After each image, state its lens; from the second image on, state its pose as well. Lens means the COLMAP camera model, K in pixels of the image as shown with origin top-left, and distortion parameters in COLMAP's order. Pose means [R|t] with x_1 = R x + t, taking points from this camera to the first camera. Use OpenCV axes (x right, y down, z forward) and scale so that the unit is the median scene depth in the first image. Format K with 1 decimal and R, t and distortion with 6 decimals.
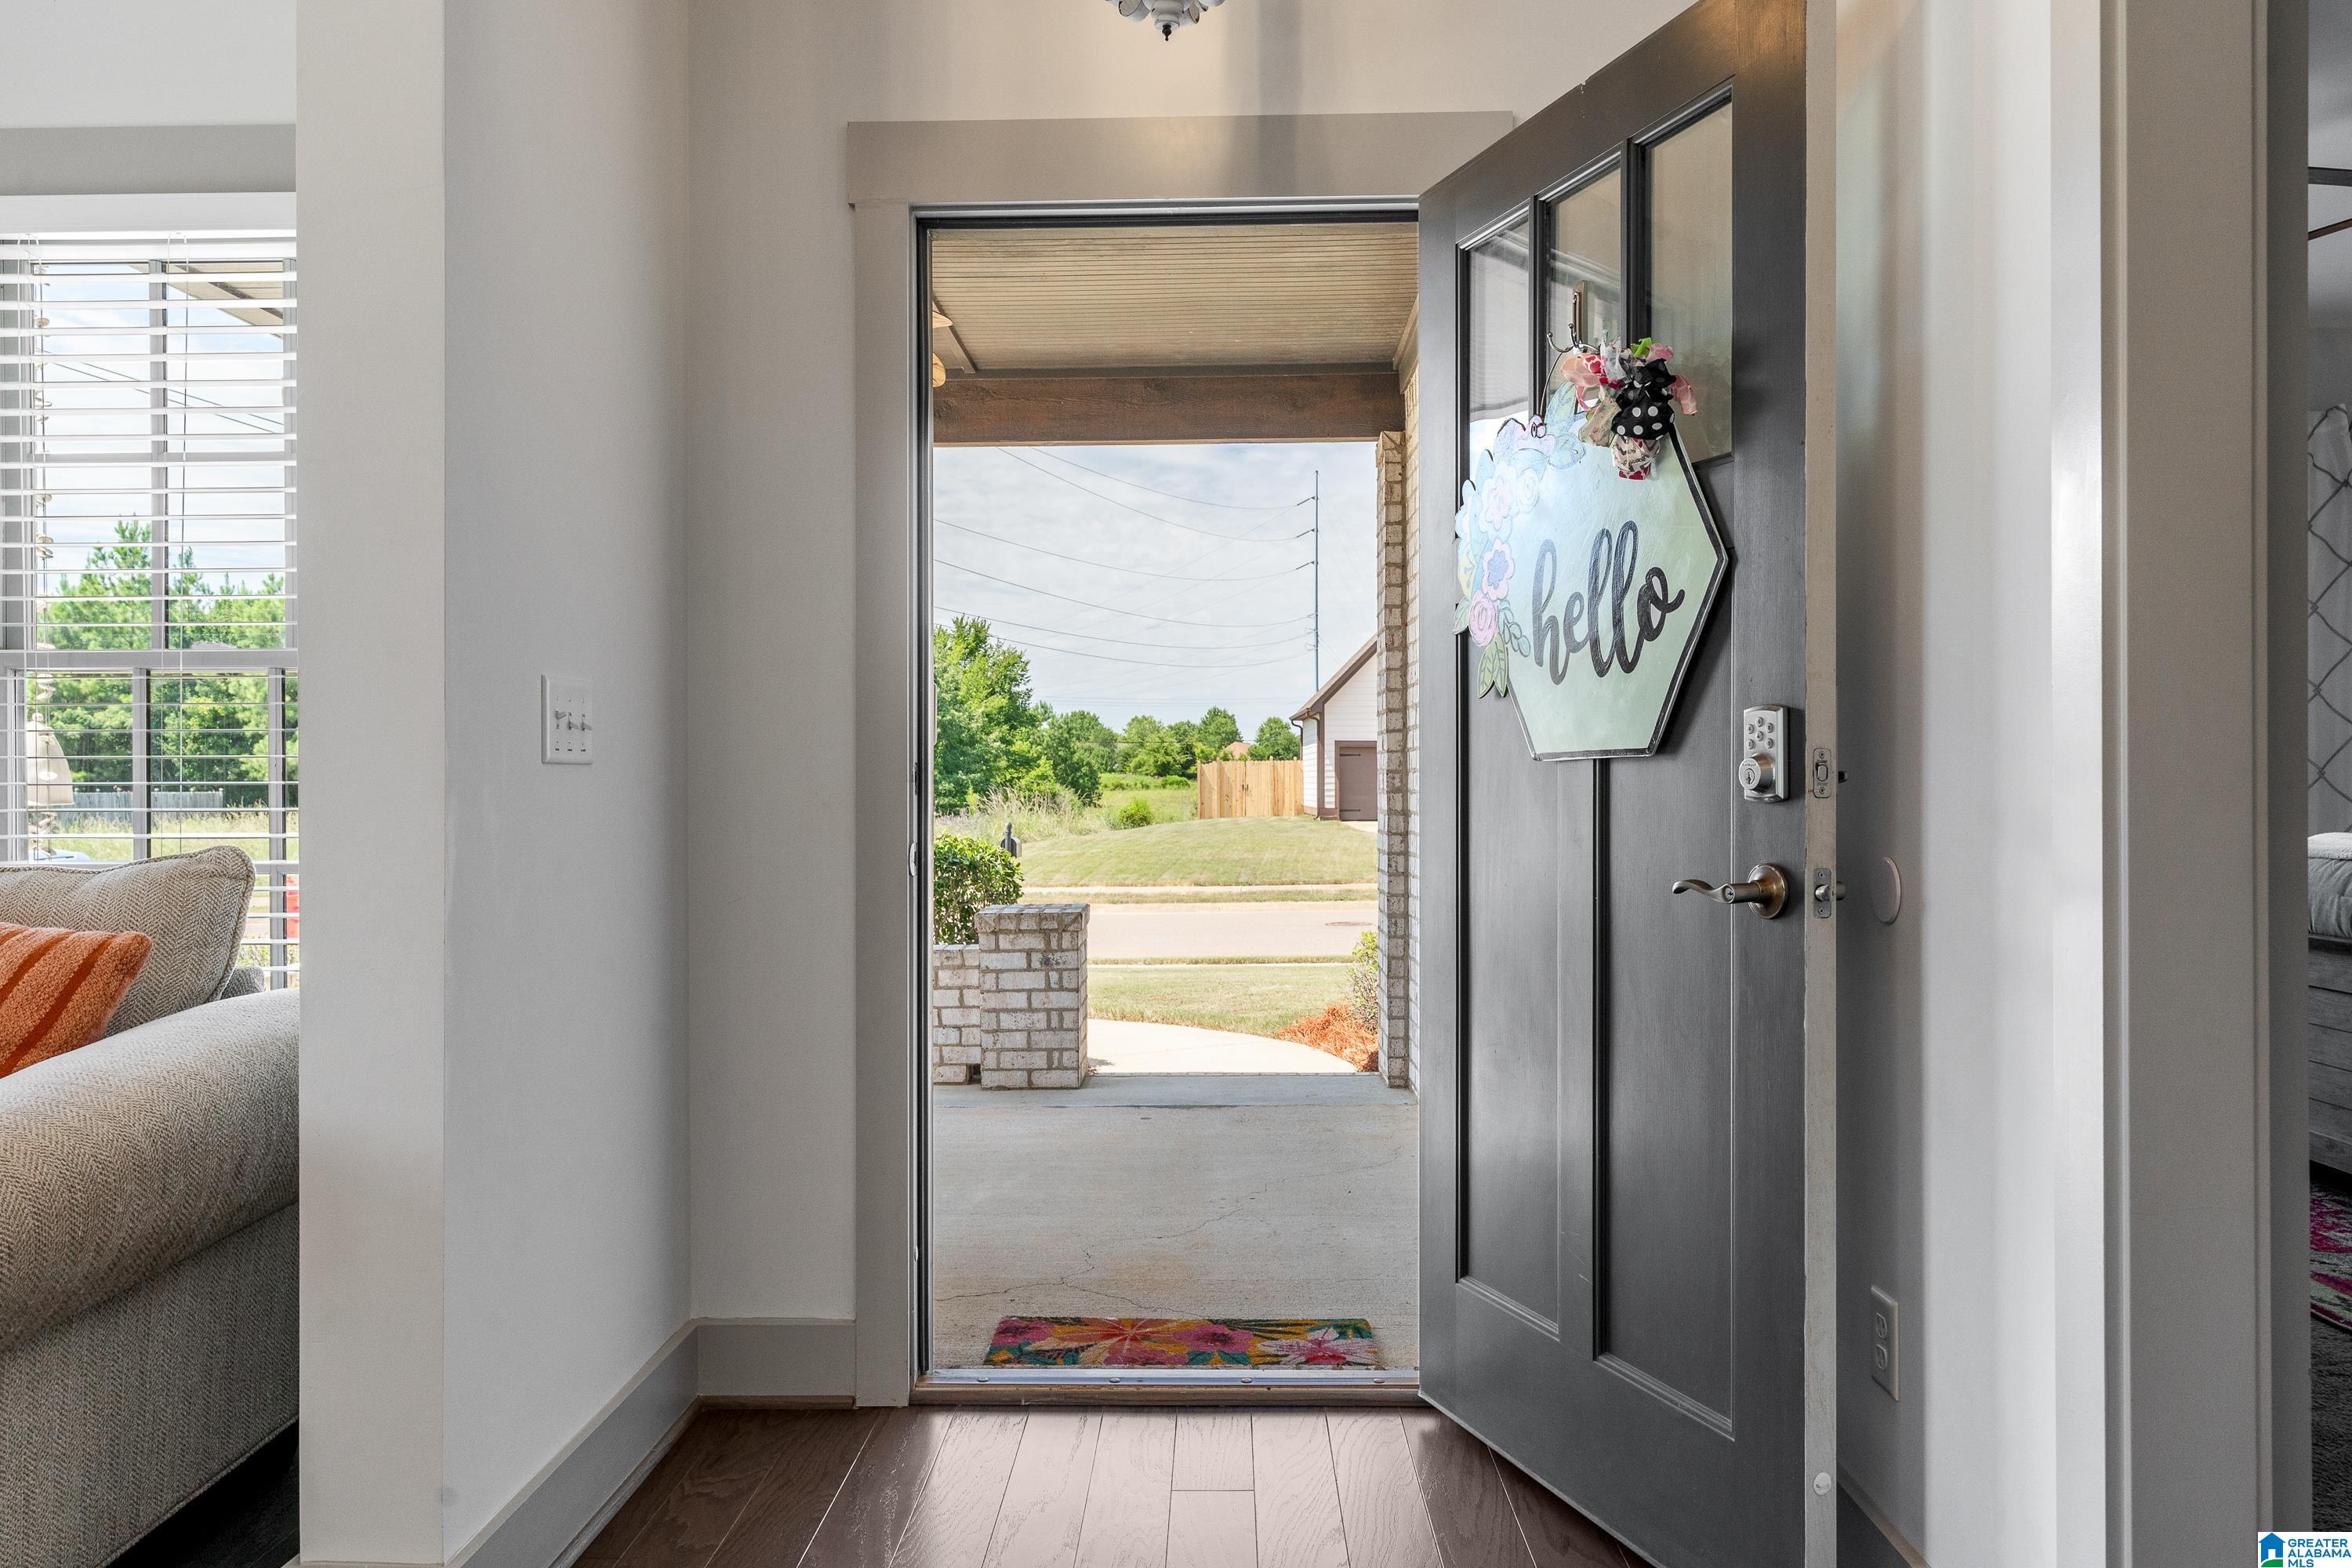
lens RADIAL K [[1628.1, 0, 1175.6], [0, 1628.1, 790.7], [0, 0, 1]] dist [-0.004443, -0.000550]
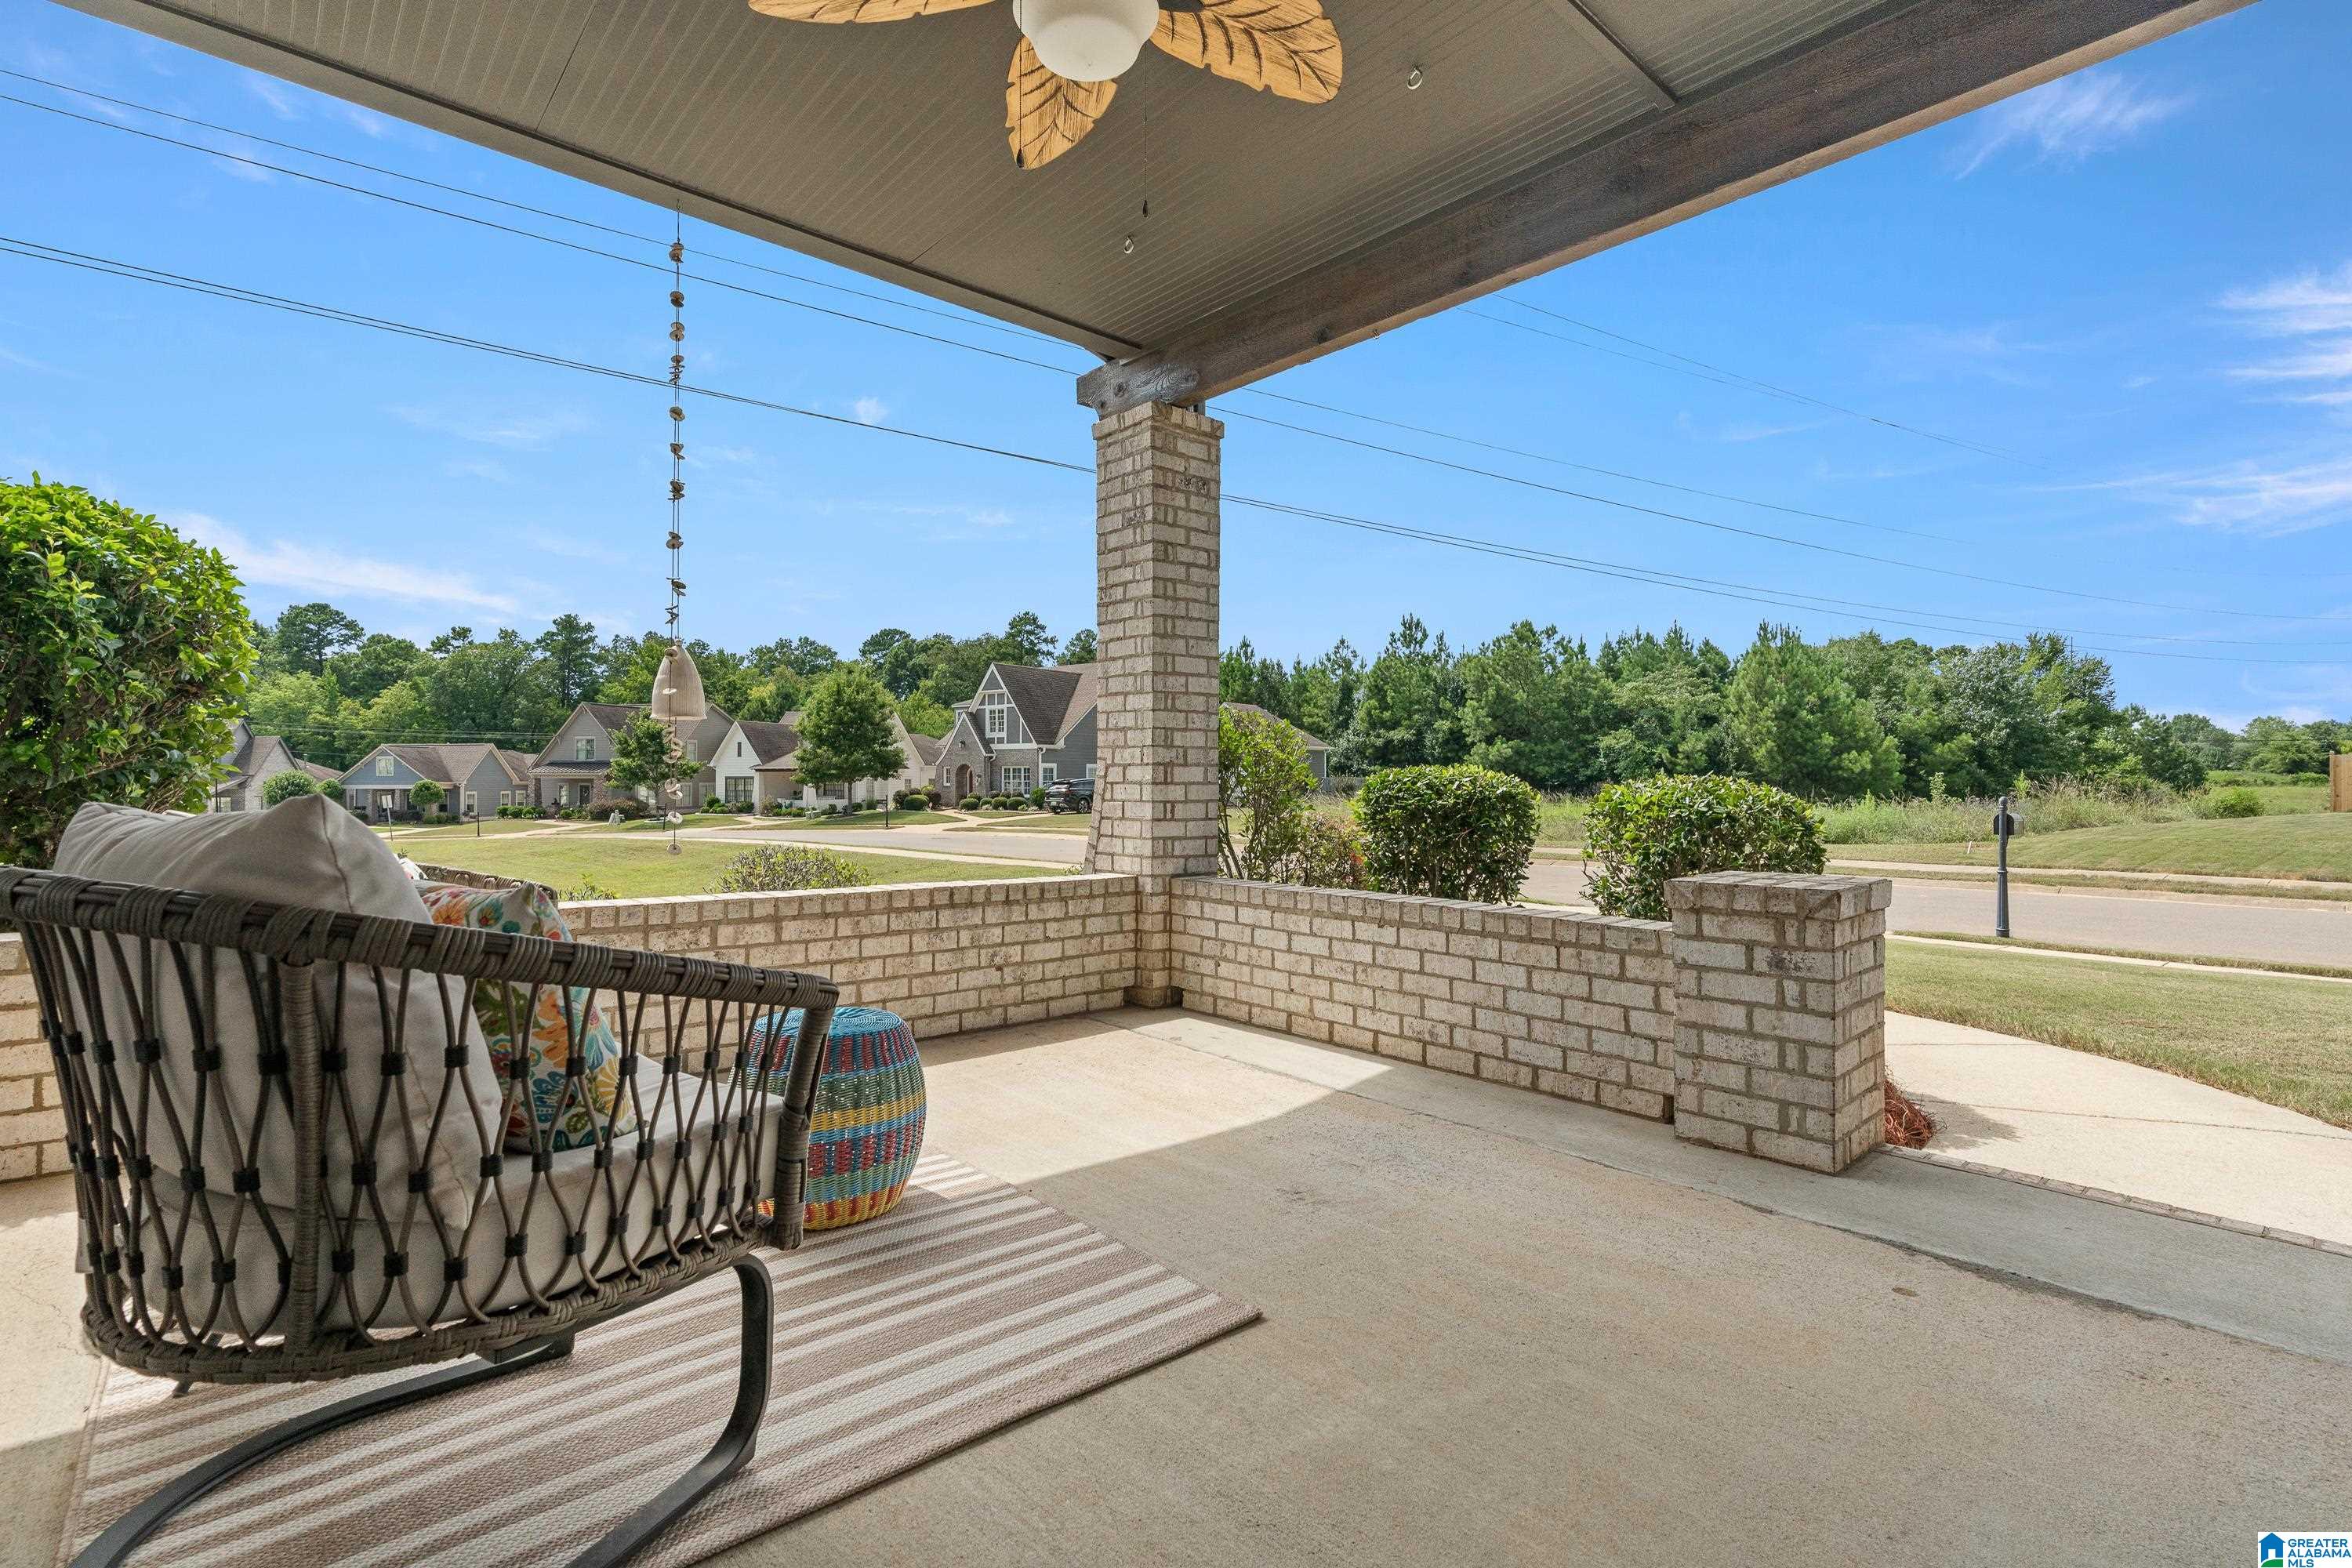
lens RADIAL K [[1088.9, 0, 1144.9], [0, 1088.9, 758.4], [0, 0, 1]] dist [-0.012091, 0.004642]
pose [[0.678646, -0.004446, -0.734452, 0.064651], [-0.010852, 0.999812, -0.016080, 0.032876], [0.734385, 0.018883, 0.678470, 0.513685]]
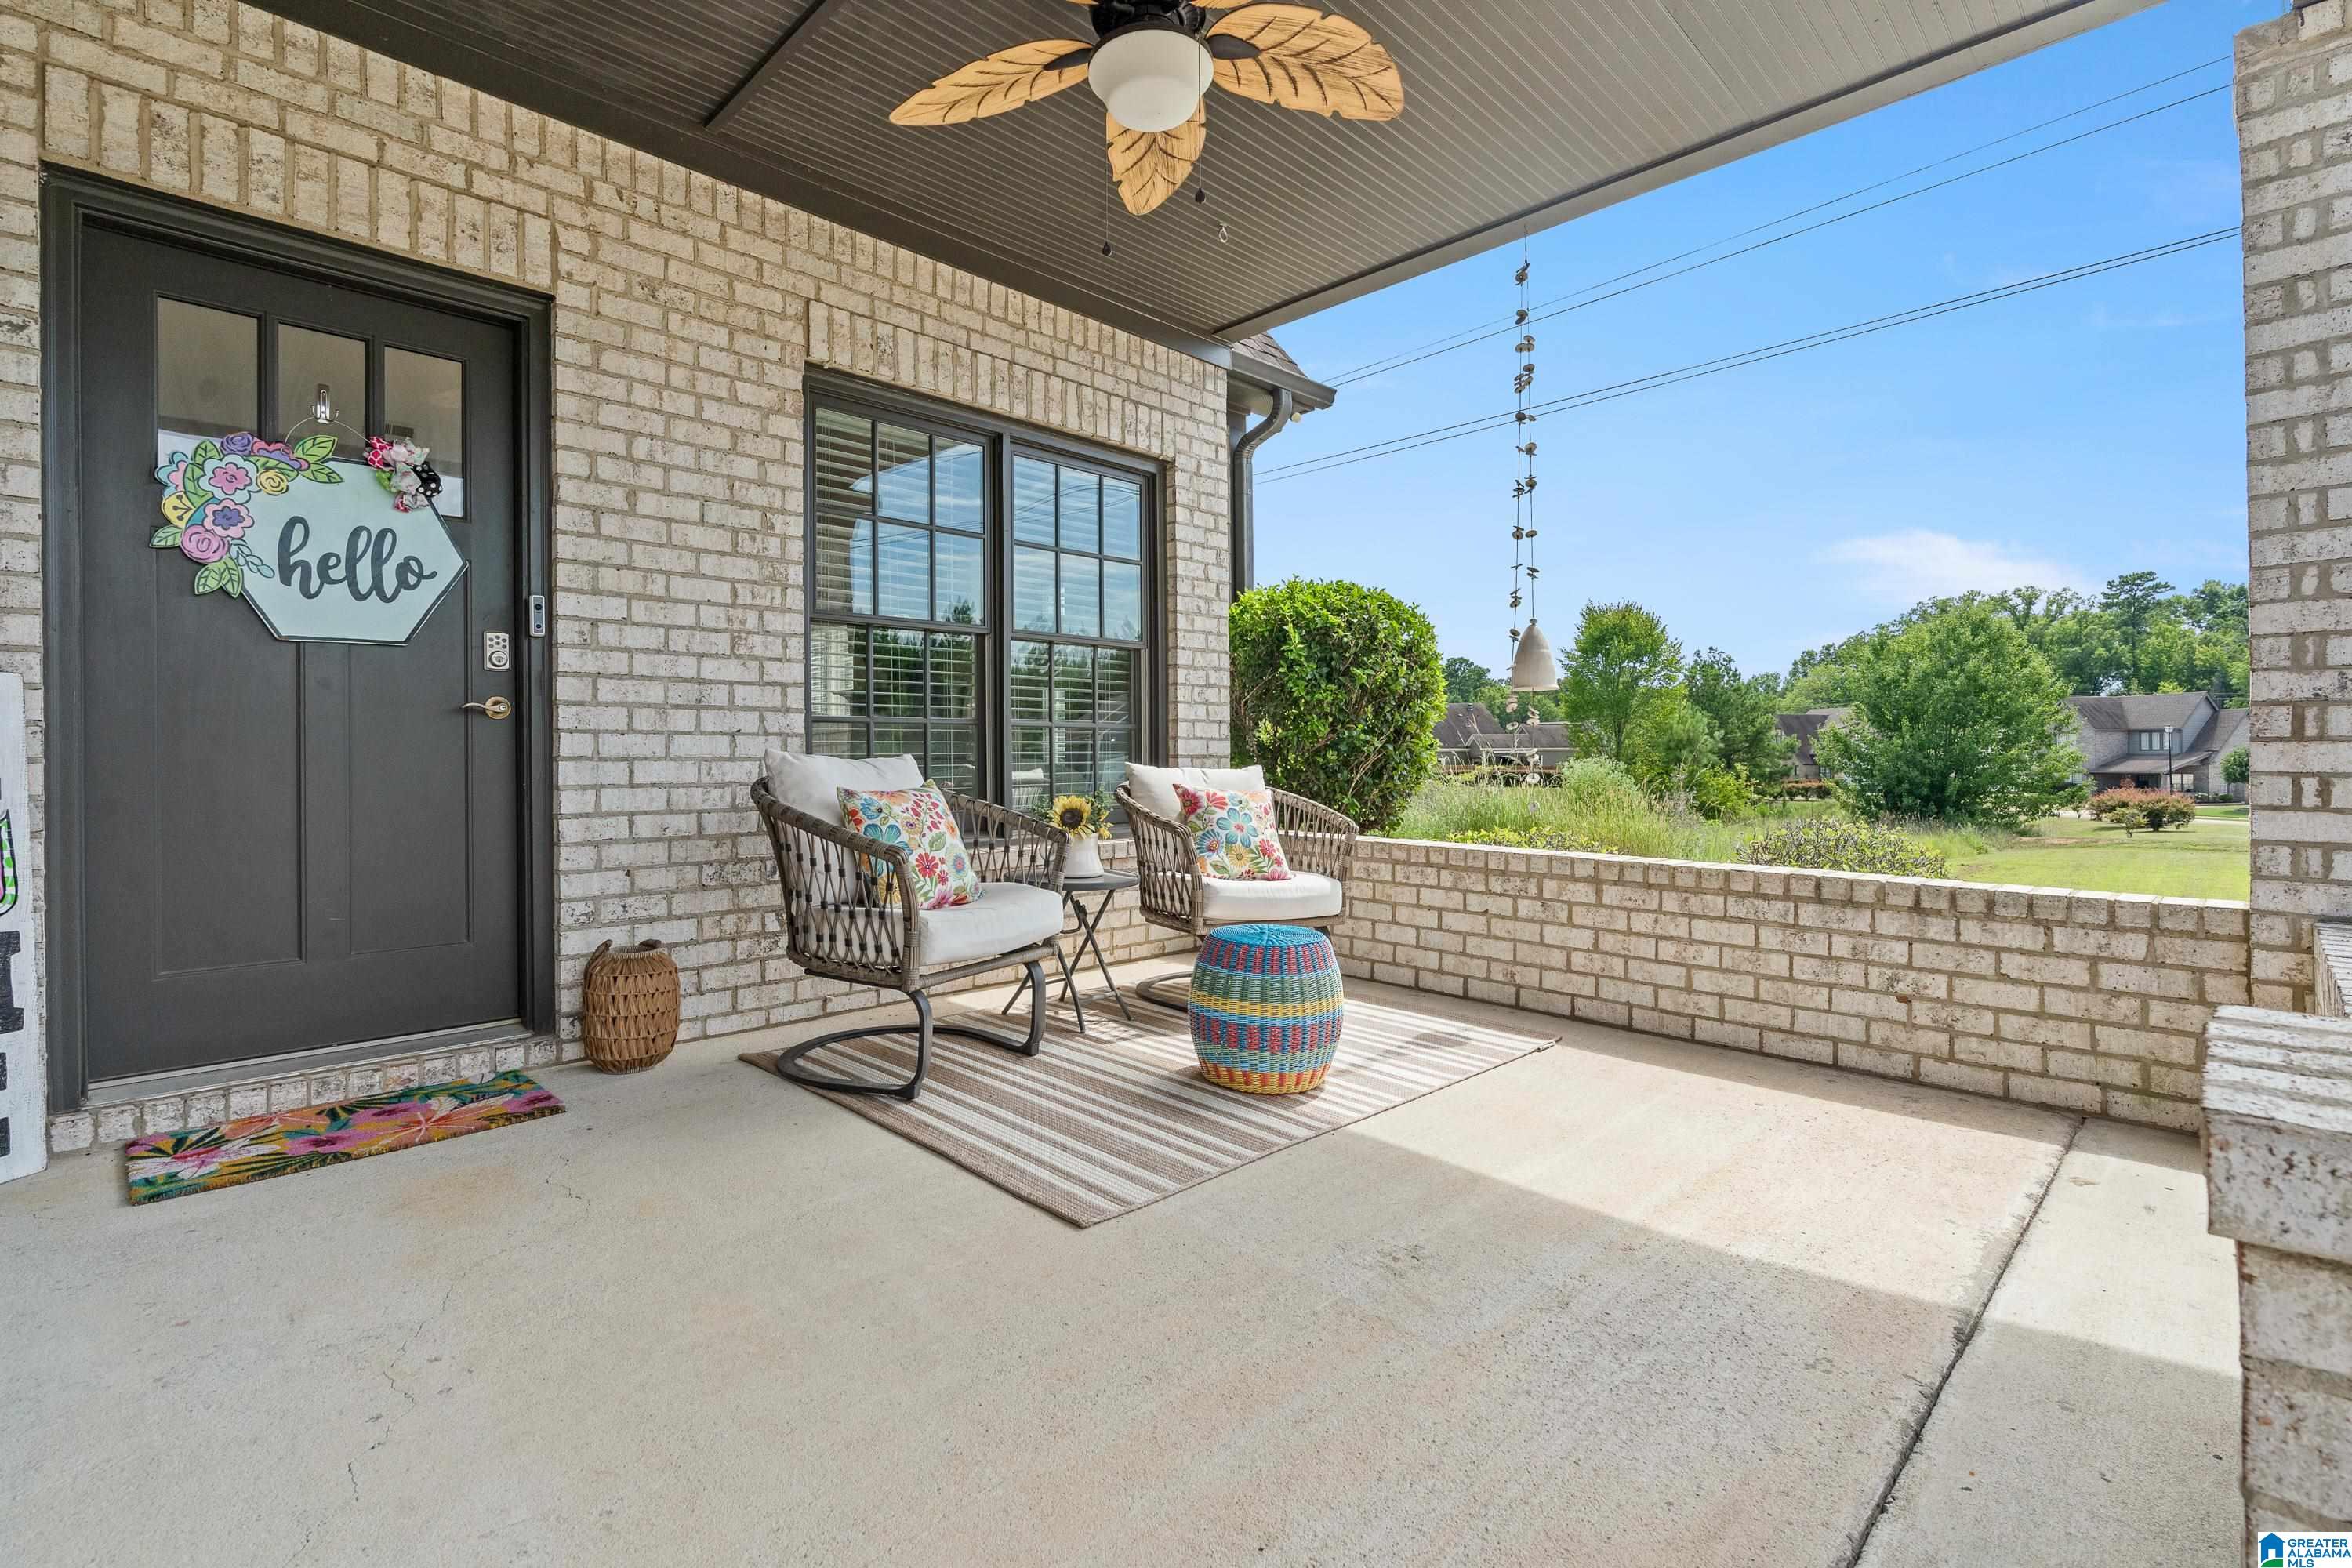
lens RADIAL K [[1088.9, 0, 1184.1], [0, 1088.9, 741.7], [0, 0, 1]] dist [-0.012091, 0.004642]
pose [[-0.686078, -0.000033, -0.727528, 0.085073], [0.006223, 0.999963, -0.005913, 0.039587], [0.727502, -0.008585, -0.686052, 1.094648]]
